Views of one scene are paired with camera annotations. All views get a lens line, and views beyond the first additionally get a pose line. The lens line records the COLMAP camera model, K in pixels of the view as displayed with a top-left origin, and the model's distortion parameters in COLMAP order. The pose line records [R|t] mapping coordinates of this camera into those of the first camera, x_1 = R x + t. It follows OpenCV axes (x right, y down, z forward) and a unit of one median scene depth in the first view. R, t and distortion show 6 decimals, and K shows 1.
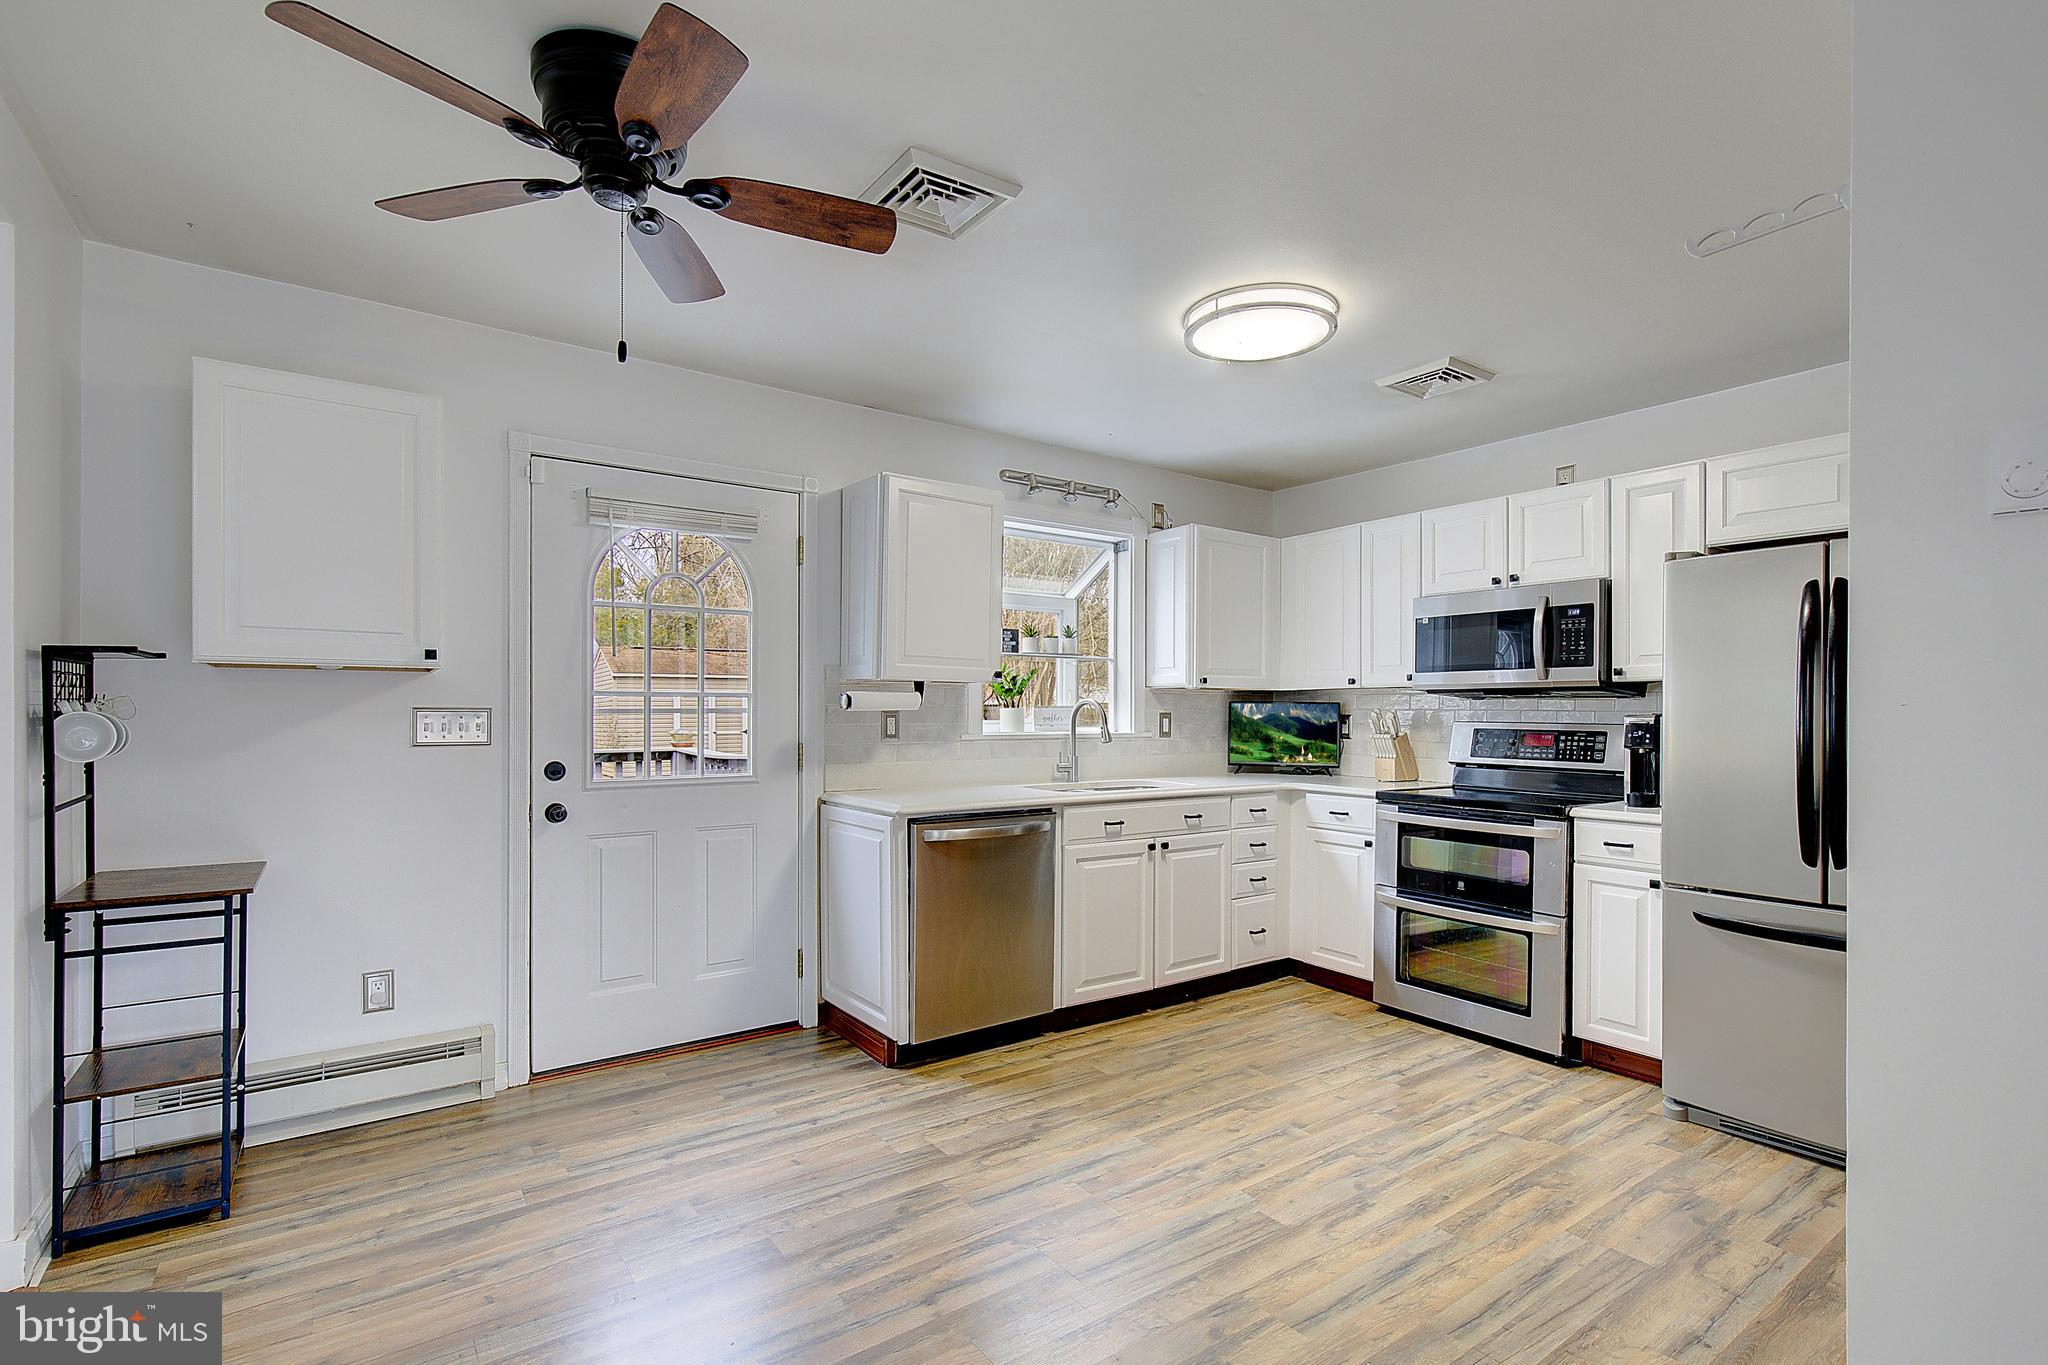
lens RADIAL K [[970.8, 0, 1021.8], [0, 970.8, 712.9], [0, 0, 1]] dist [0.001451, -0.010274]
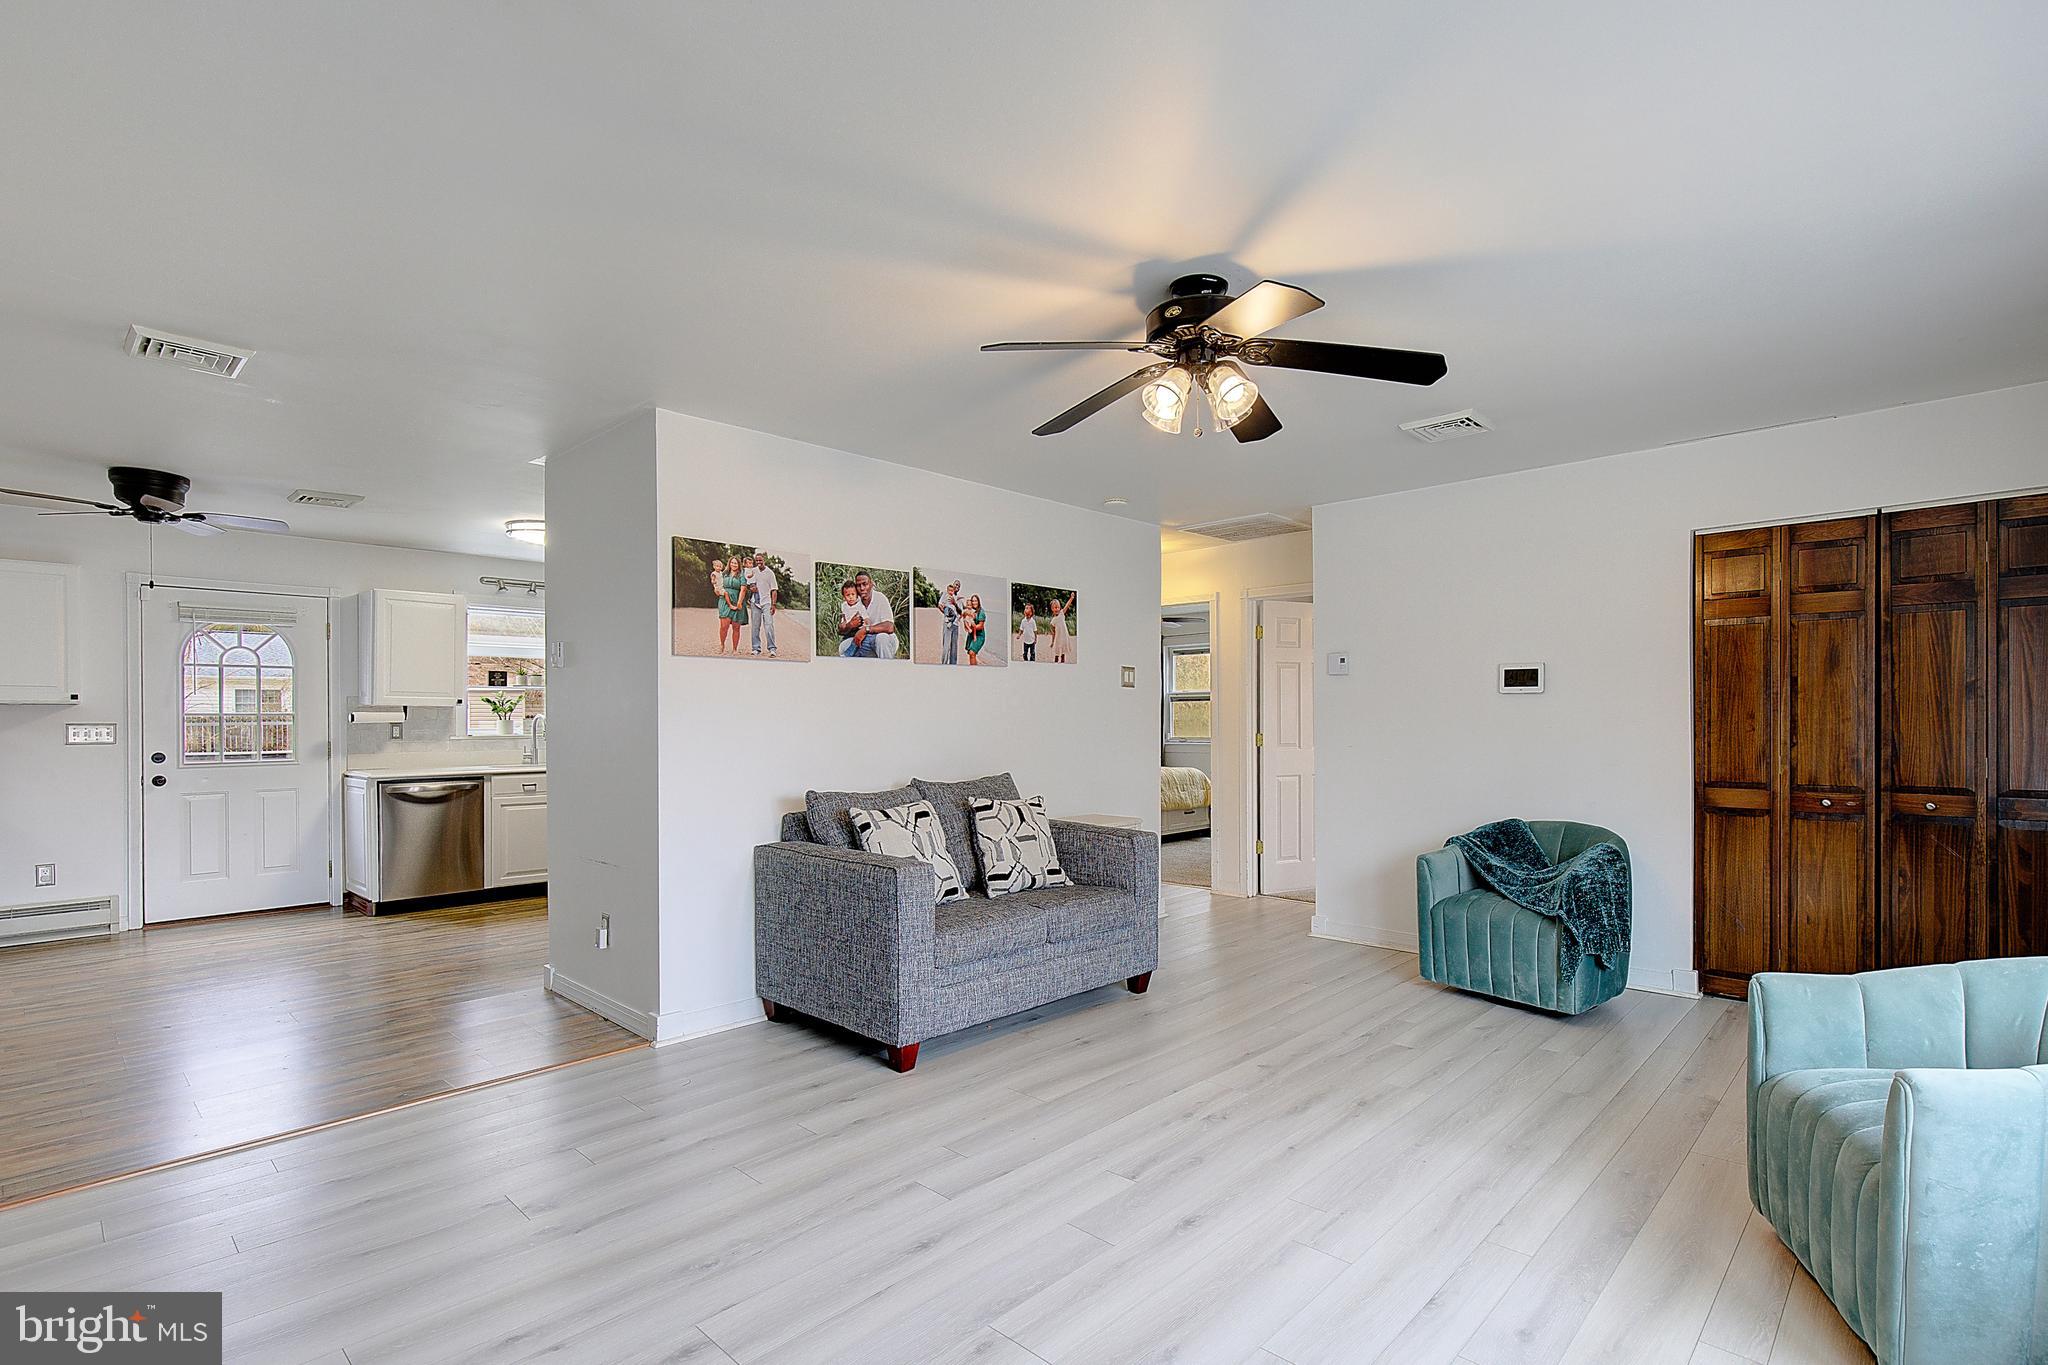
lens RADIAL K [[976.4, 0, 1028.7], [0, 976.4, 718.0], [0, 0, 1]] dist [-0.001656, -0.006080]
pose [[0.981022, -0.009577, 0.193661, 0.661986], [0.010455, 0.999939, -0.003514, 0.007668], [-0.193615, 0.005472, 0.981062, -0.950260]]
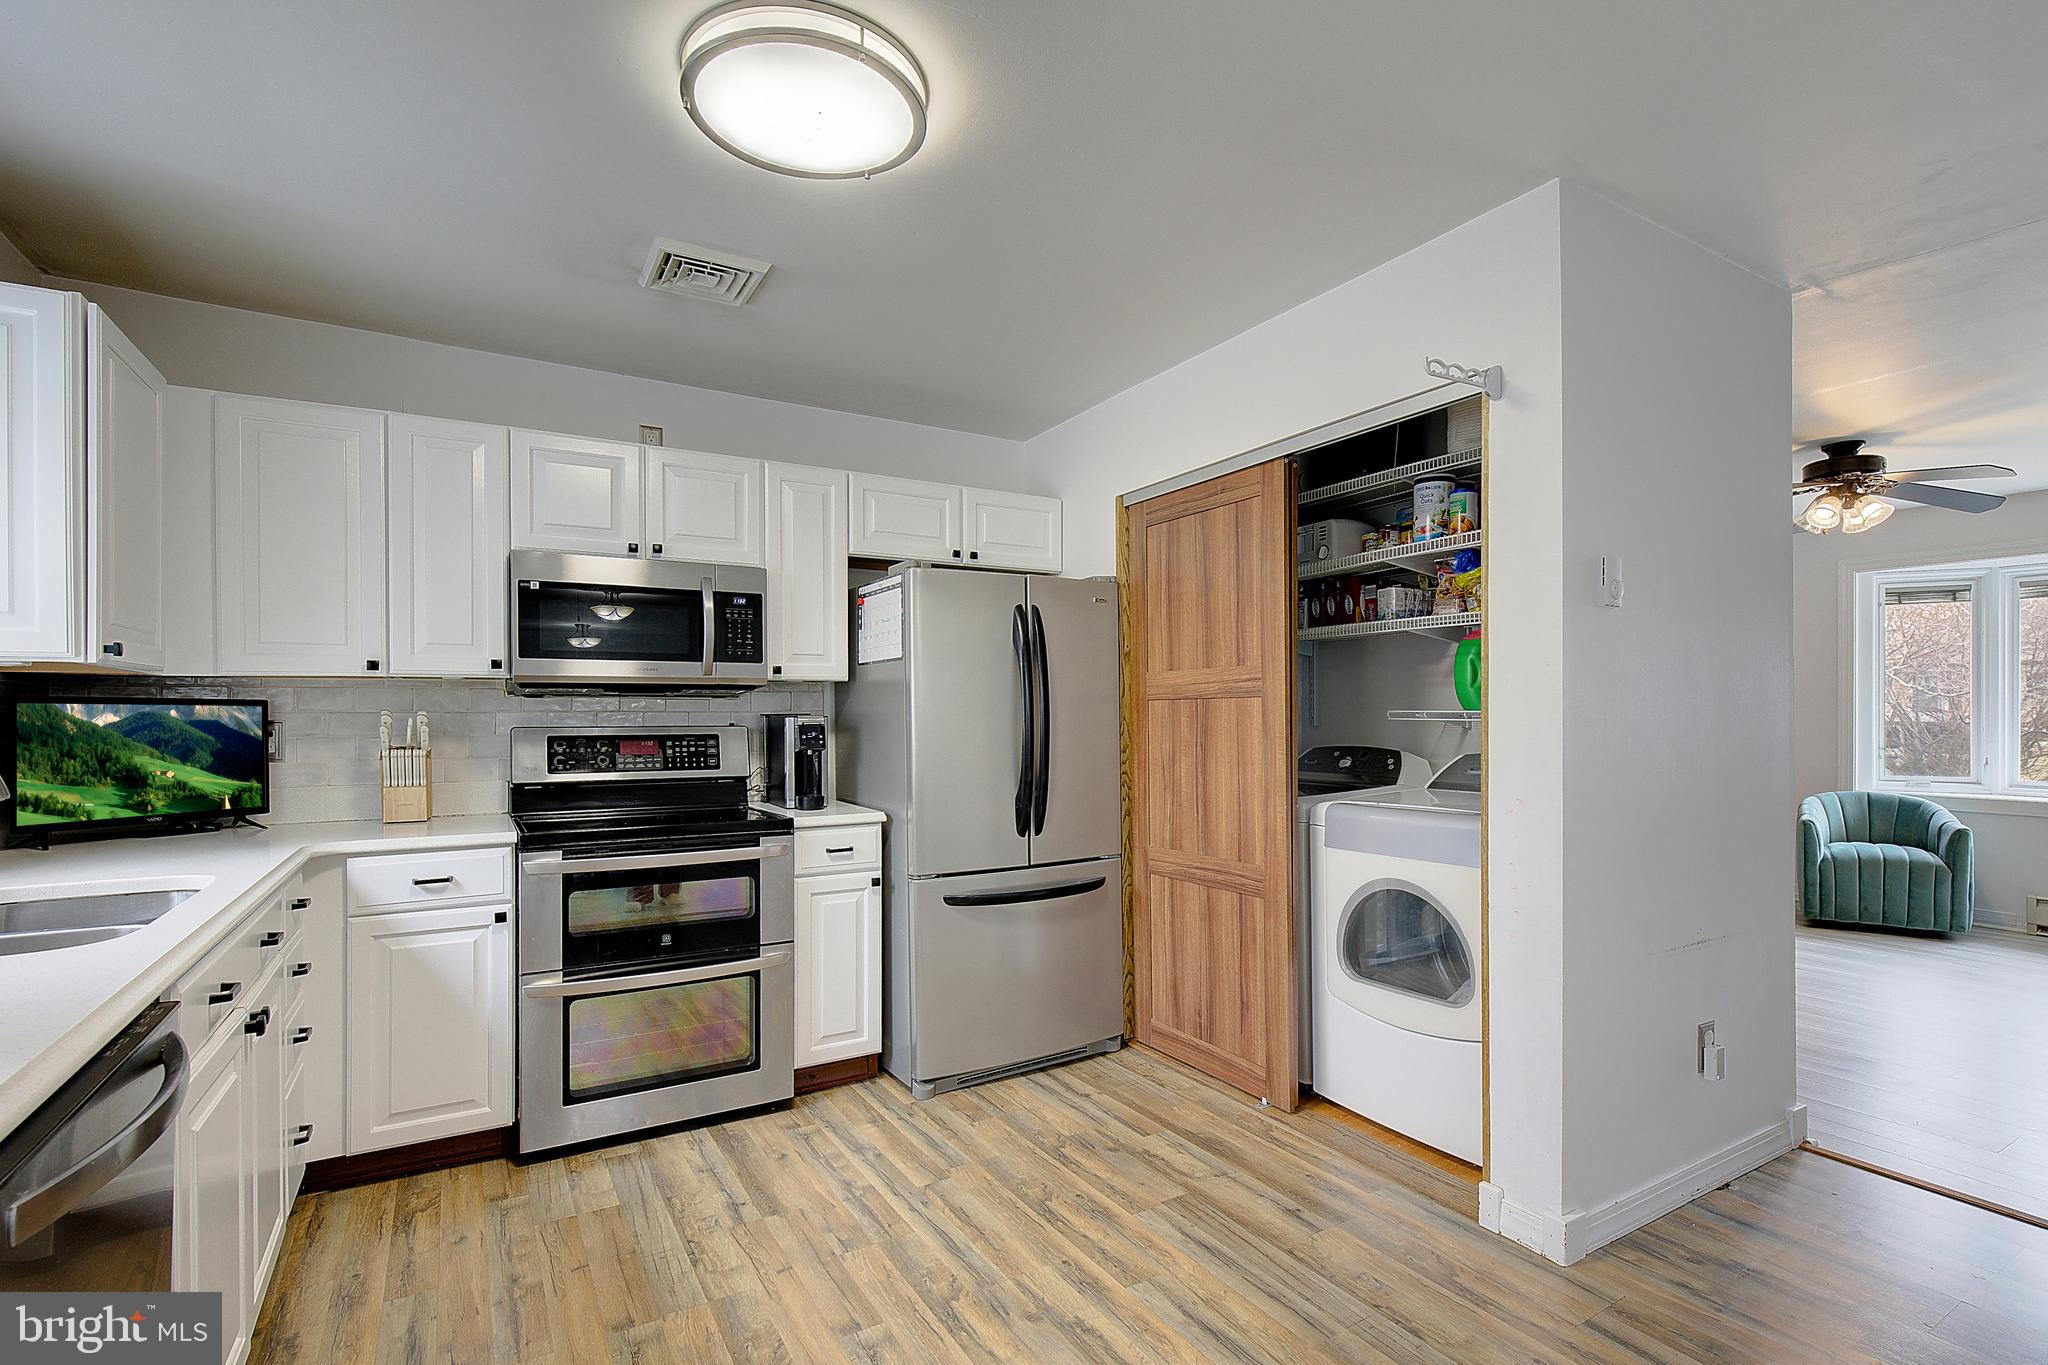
lens RADIAL K [[968.4, 0, 1070.3], [0, 968.4, 708.9], [0, 0, 1]] dist [0.002069, -0.000996]
pose [[0.048458, -0.001416, 0.998824, -0.298073], [0.006844, 0.999976, 0.001085, -0.003414], [-0.998802, 0.006783, 0.048467, 0.638612]]
